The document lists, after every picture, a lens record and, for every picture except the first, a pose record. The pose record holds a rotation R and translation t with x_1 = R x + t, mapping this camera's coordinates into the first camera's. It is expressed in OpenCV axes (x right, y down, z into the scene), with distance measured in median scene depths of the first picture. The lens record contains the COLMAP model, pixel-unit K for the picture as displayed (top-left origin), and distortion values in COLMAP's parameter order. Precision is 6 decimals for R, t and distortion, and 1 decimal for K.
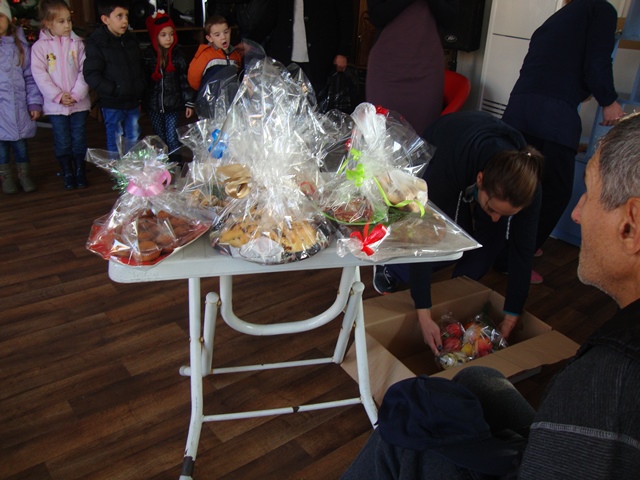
lens RADIAL K [[567.5, 0, 323.4], [0, 567.5, 235.5], [0, 0, 1]] dist [-0.210732, 0.215867]
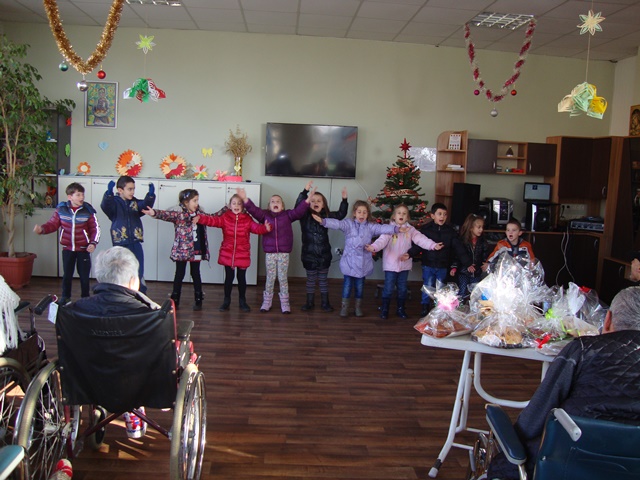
lens RADIAL K [[567.5, 0, 321.9], [0, 567.5, 235.1], [0, 0, 1]] dist [-0.210732, 0.215867]
pose [[0.817003, 0.054153, -0.574085, 0.417470], [-0.245046, 0.933818, -0.260648, 0.273407], [0.521976, 0.353627, 0.776201, -0.826894]]
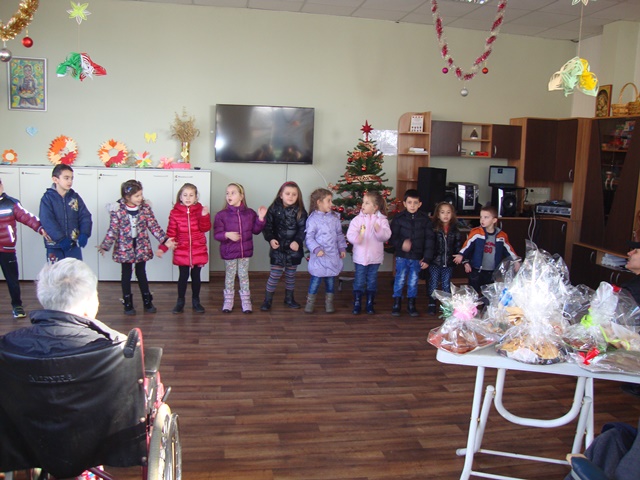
lens RADIAL K [[567.5, 0, 321.2], [0, 567.5, 233.0], [0, 0, 1]] dist [-0.210732, 0.215867]
pose [[0.876235, 0.046998, -0.479588, 0.109547], [-0.195127, 0.944595, -0.263941, 0.189029], [0.440611, 0.324855, 0.836858, -0.659723]]
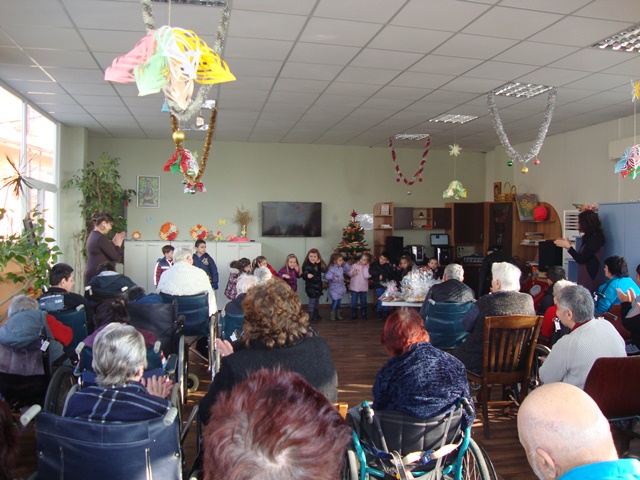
lens RADIAL K [[567.5, 0, 318.9], [0, 567.5, 235.8], [0, 0, 1]] dist [-0.210732, 0.215867]
pose [[0.882453, -0.036946, -0.468947, 1.205435], [-0.163575, 0.910594, -0.379553, 1.210621], [0.441043, 0.411646, 0.797514, -2.830050]]
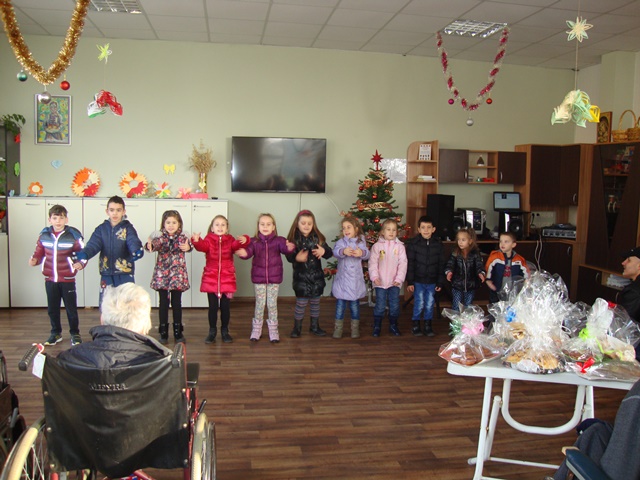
lens RADIAL K [[567.5, 0, 322.5], [0, 567.5, 235.0], [0, 0, 1]] dist [-0.210732, 0.215867]
pose [[0.869488, 0.014341, -0.493746, 0.159431], [-0.187002, 0.934735, -0.302161, 0.239122], [0.457188, 0.355057, 0.815422, -0.796893]]
